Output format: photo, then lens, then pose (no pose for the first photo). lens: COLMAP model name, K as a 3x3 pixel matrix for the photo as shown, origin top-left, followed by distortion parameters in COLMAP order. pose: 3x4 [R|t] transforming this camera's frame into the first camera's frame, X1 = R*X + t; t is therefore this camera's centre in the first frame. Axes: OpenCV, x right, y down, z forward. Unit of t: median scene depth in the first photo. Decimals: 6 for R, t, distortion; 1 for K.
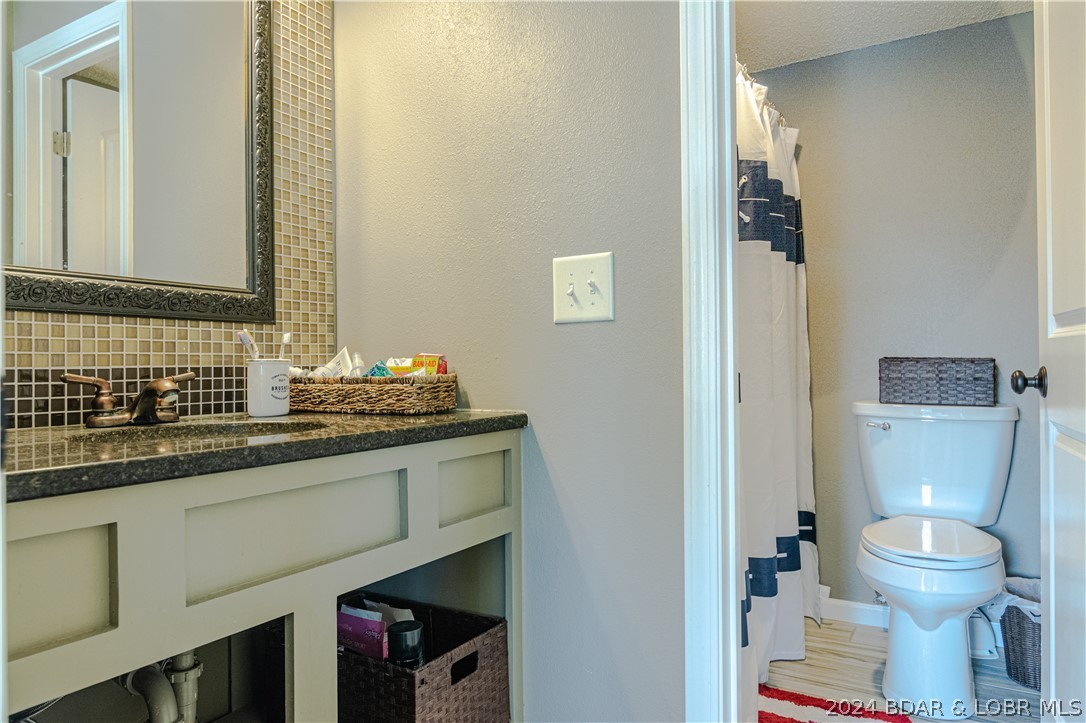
lens RADIAL K [[697.1, 0, 541.9], [0, 697.1, 362.9], [0, 0, 1]] dist [-0.005812, -0.000711]
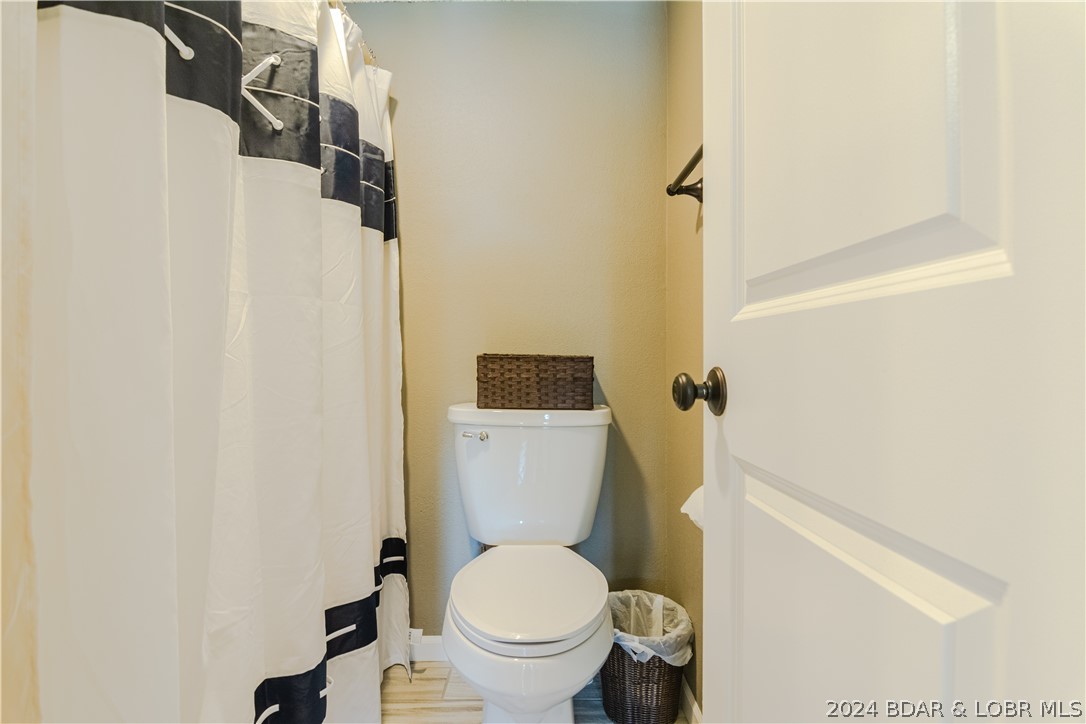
lens RADIAL K [[521.6, 0, 543.8], [0, 521.6, 364.4], [0, 0, 1]] dist [-0.012163, -0.001525]
pose [[0.849088, 0.006231, 0.528214, 0.221680], [-0.008574, 0.999961, 0.001986, 0.002806], [-0.528181, -0.006215, 0.849109, 0.425901]]
